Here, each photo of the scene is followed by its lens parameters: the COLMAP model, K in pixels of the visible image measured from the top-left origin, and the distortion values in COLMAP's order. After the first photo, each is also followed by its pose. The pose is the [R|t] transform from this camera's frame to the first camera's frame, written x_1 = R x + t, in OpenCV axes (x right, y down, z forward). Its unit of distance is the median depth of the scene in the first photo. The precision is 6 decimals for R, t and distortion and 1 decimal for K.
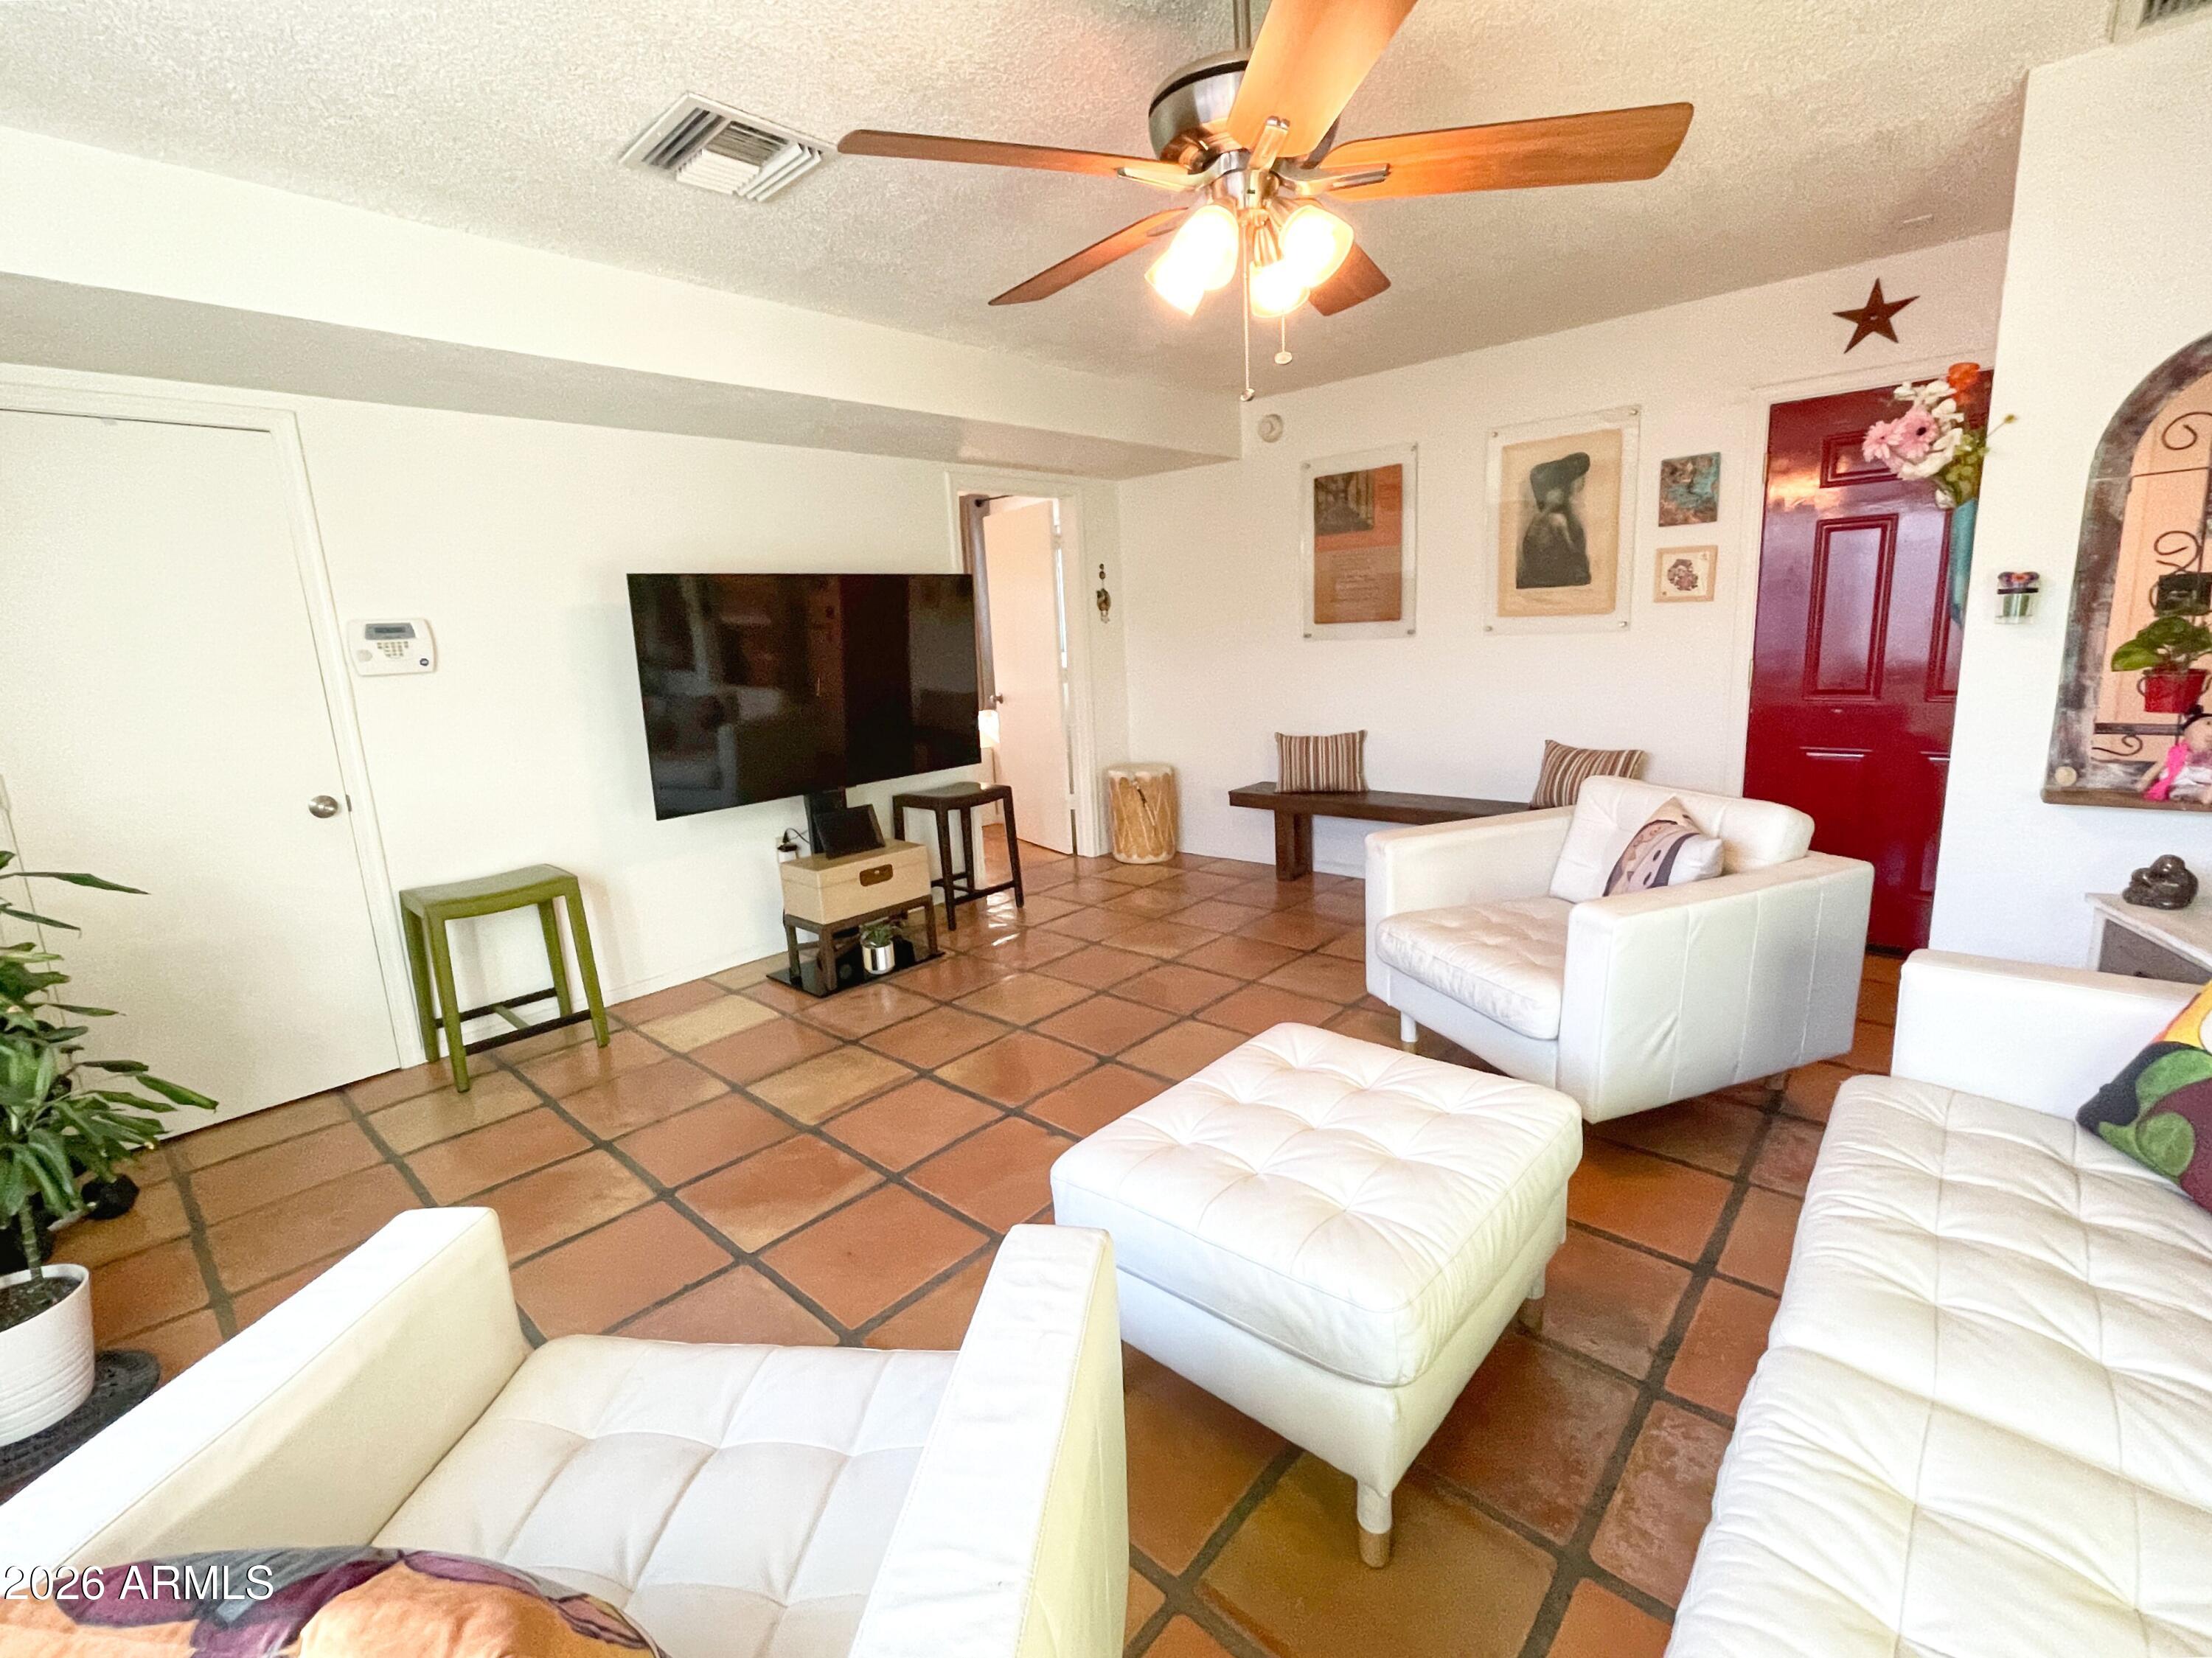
lens RADIAL K [[971.9, 0, 1105.5], [0, 971.9, 825.1], [0, 0, 1]] dist [0.002932, 0.000457]
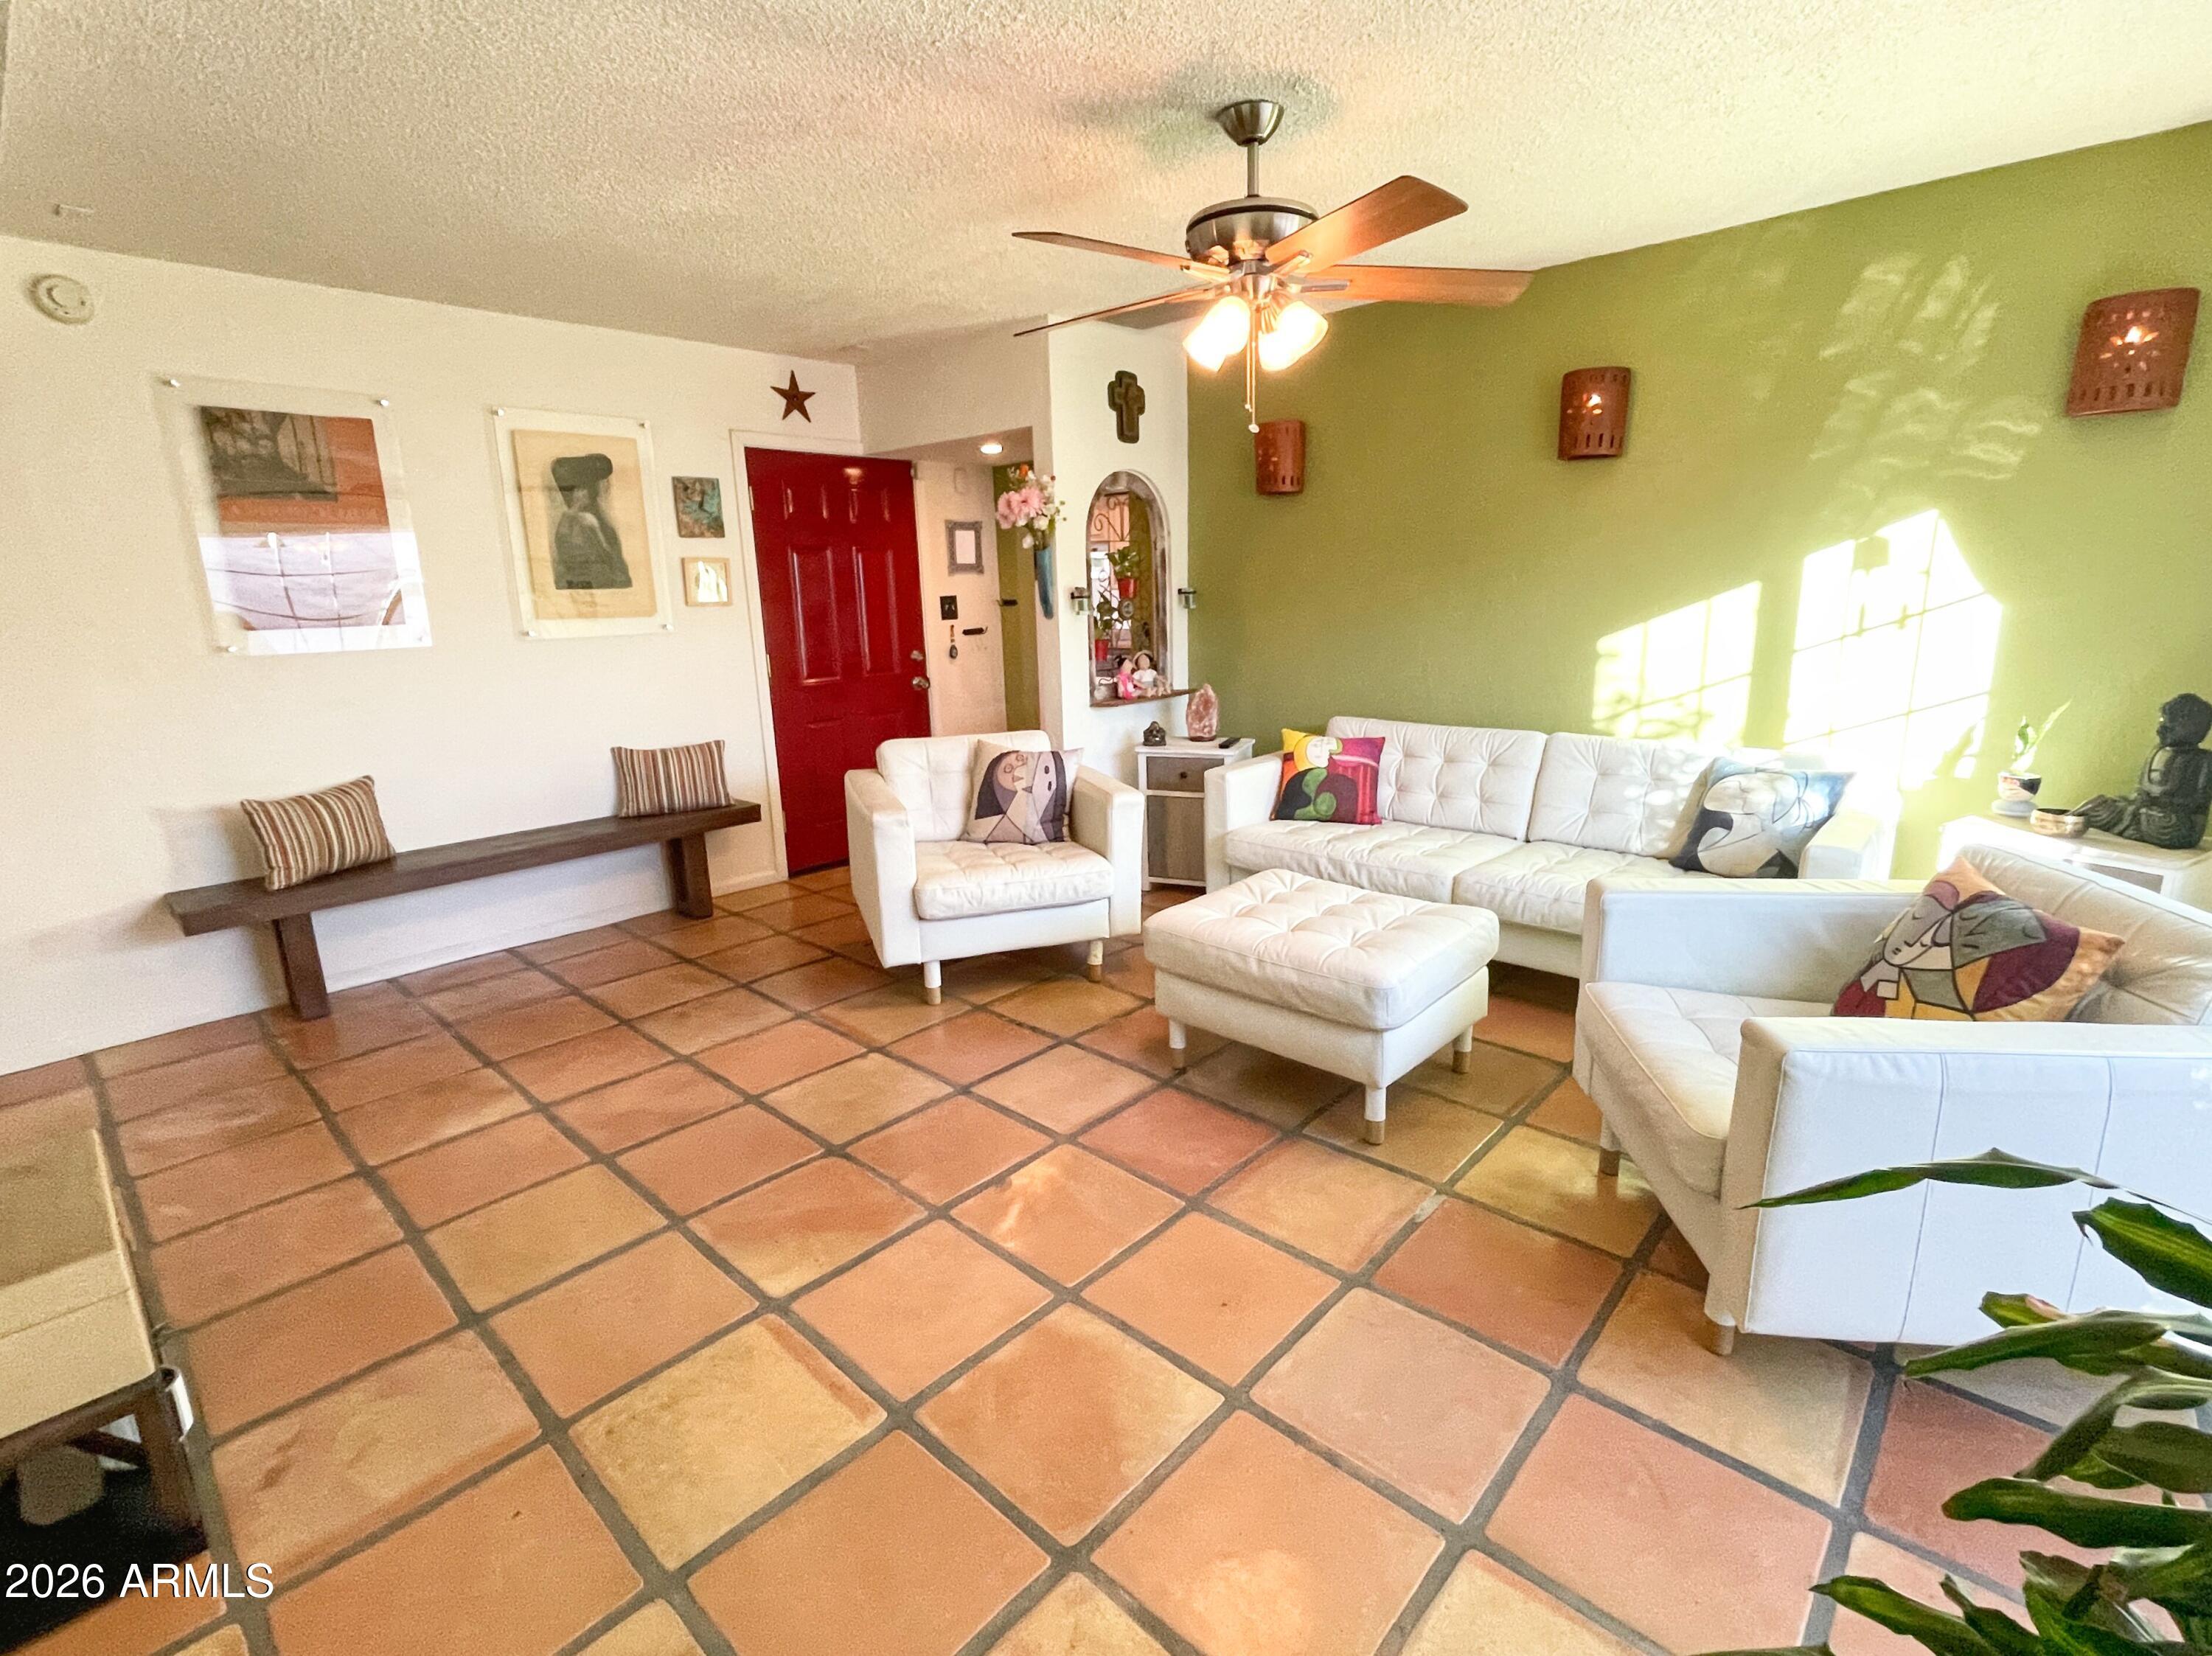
lens RADIAL K [[1029.7, 0, 1106.0], [0, 1029.7, 828.0], [0, 0, 1]] dist [-0.004736, -0.000170]
pose [[0.016355, -0.180396, 0.983458, -0.637789], [0.230047, 0.957881, 0.171879, -0.085500], [-0.973042, 0.223430, 0.057165, 0.561190]]
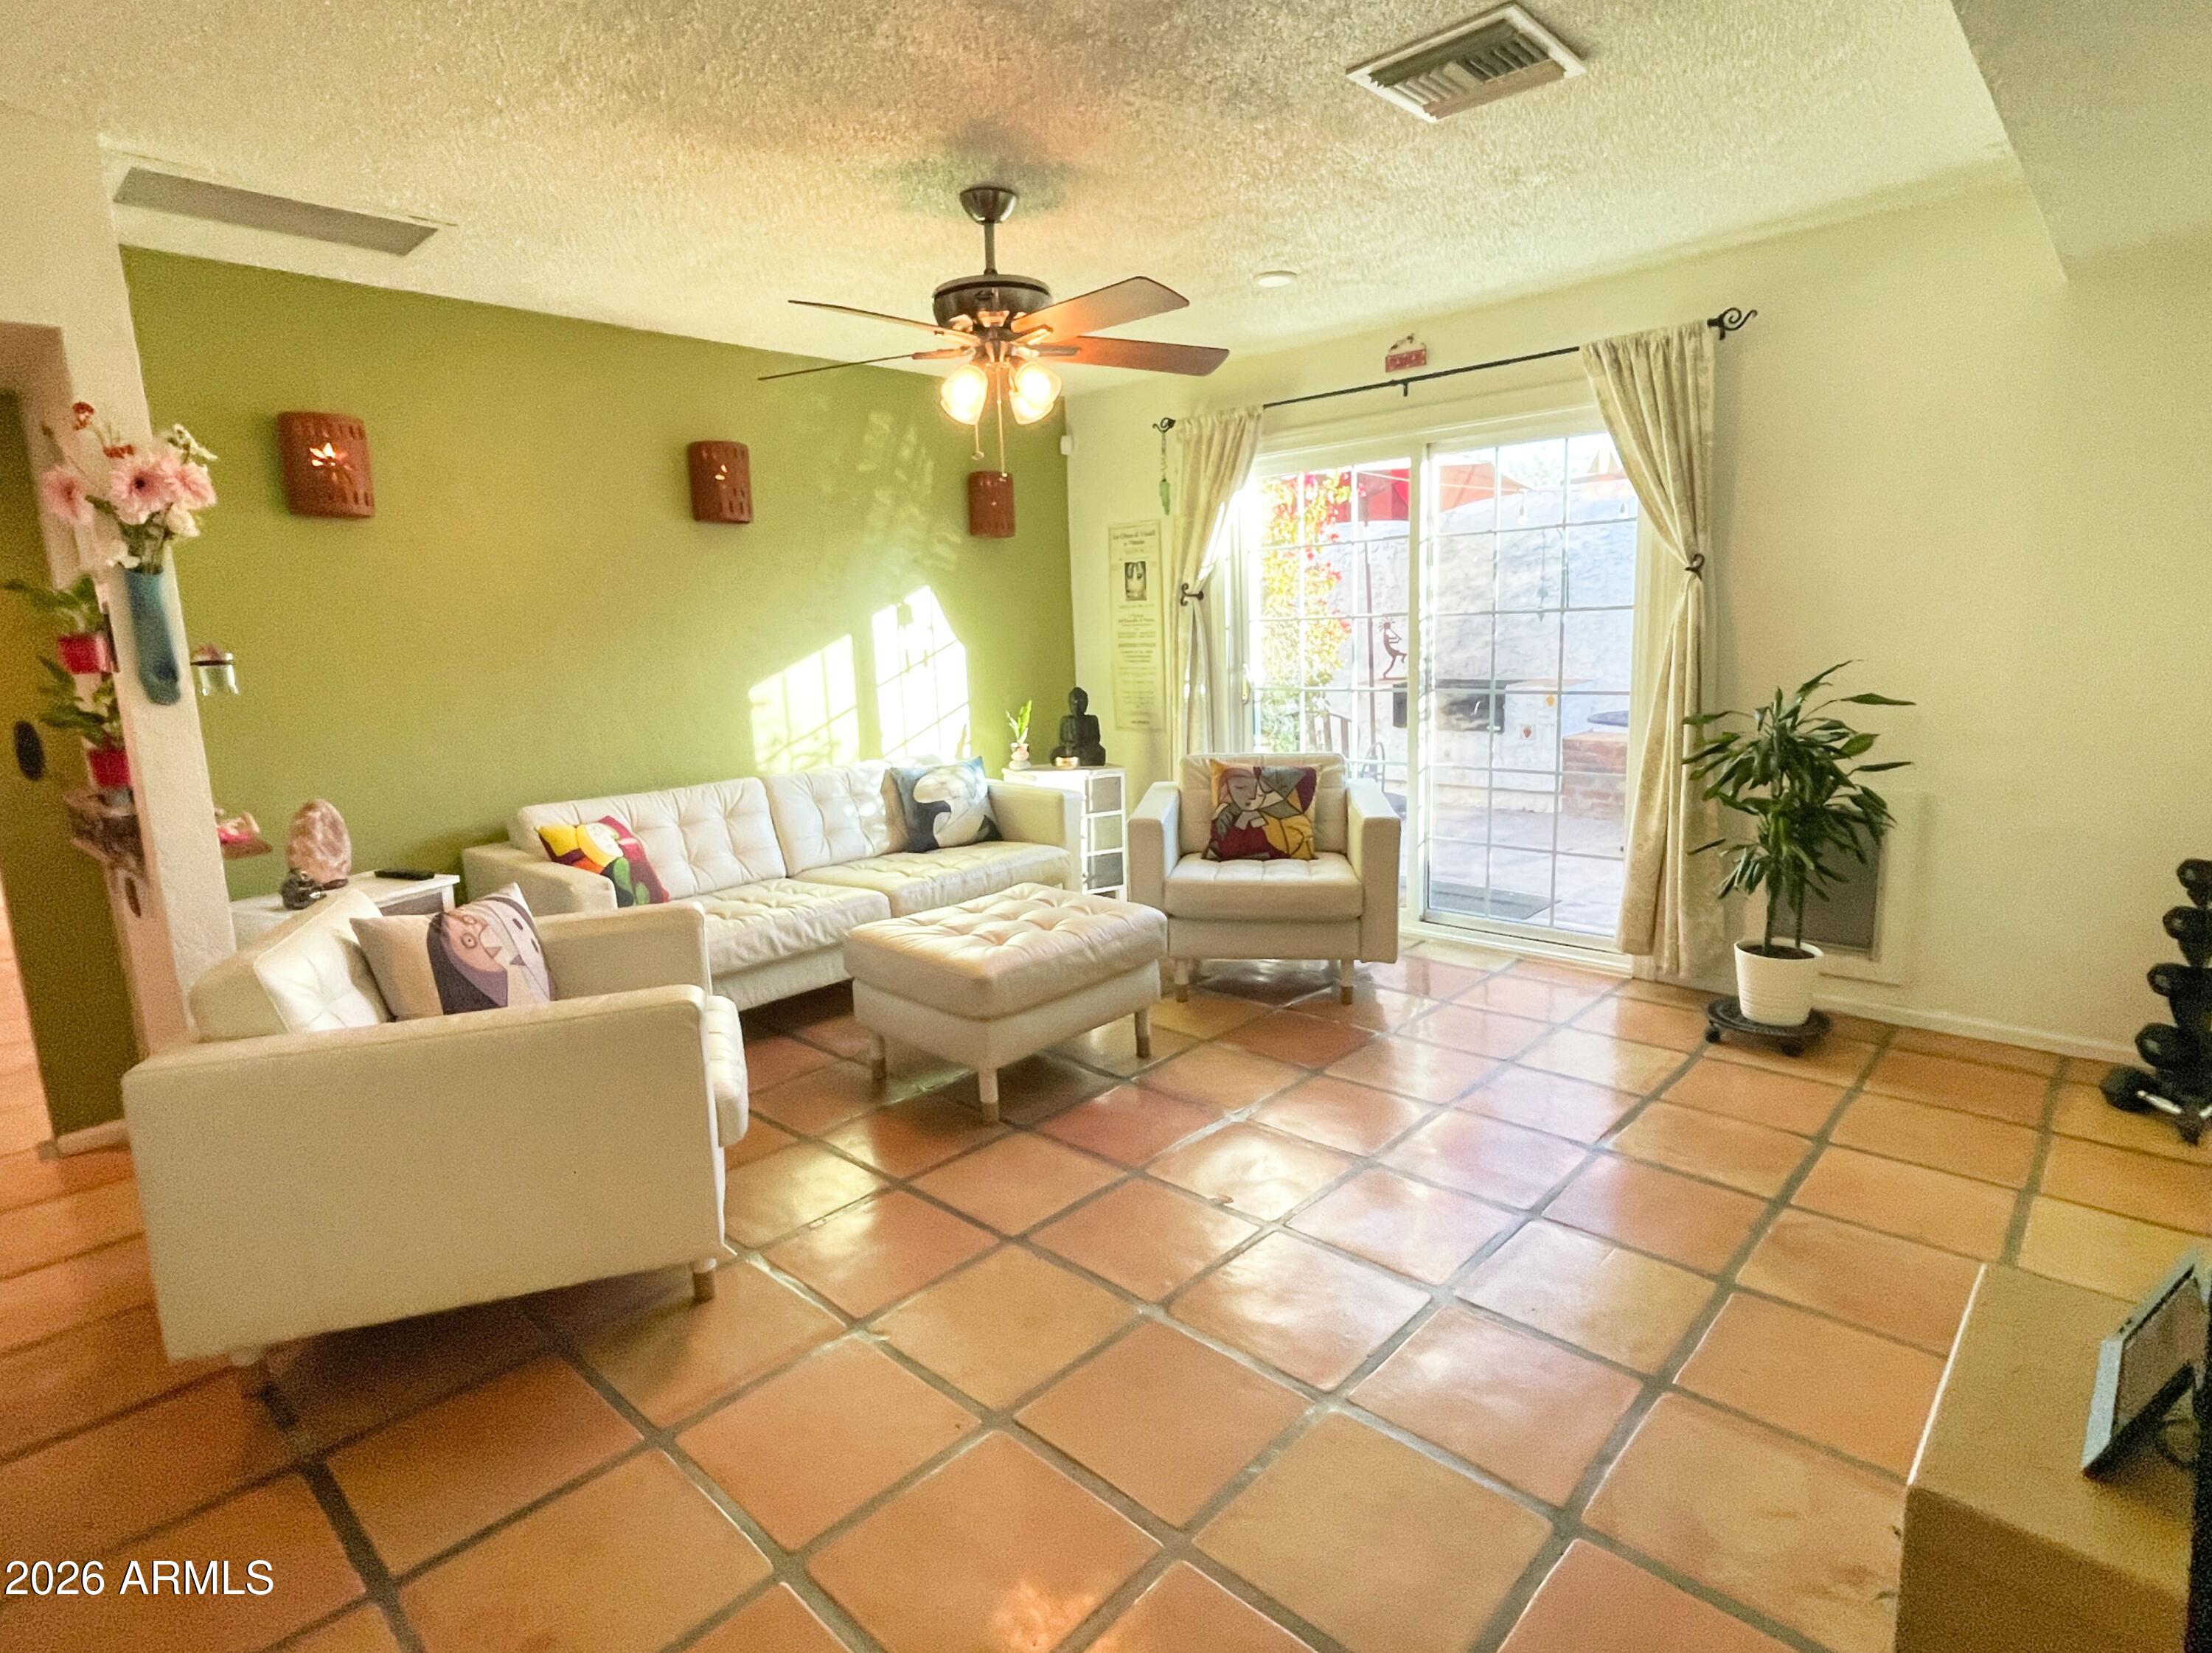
lens RADIAL K [[1155.3, 0, 1117.9], [0, 1155.3, 819.8], [0, 0, 1]] dist [-0.002743, 0.009586]
pose [[-0.996131, 0.081478, 0.032940, -0.020929], [0.087883, 0.926040, 0.367050, -0.265042], [-0.000597, 0.368525, -0.929618, 1.297204]]
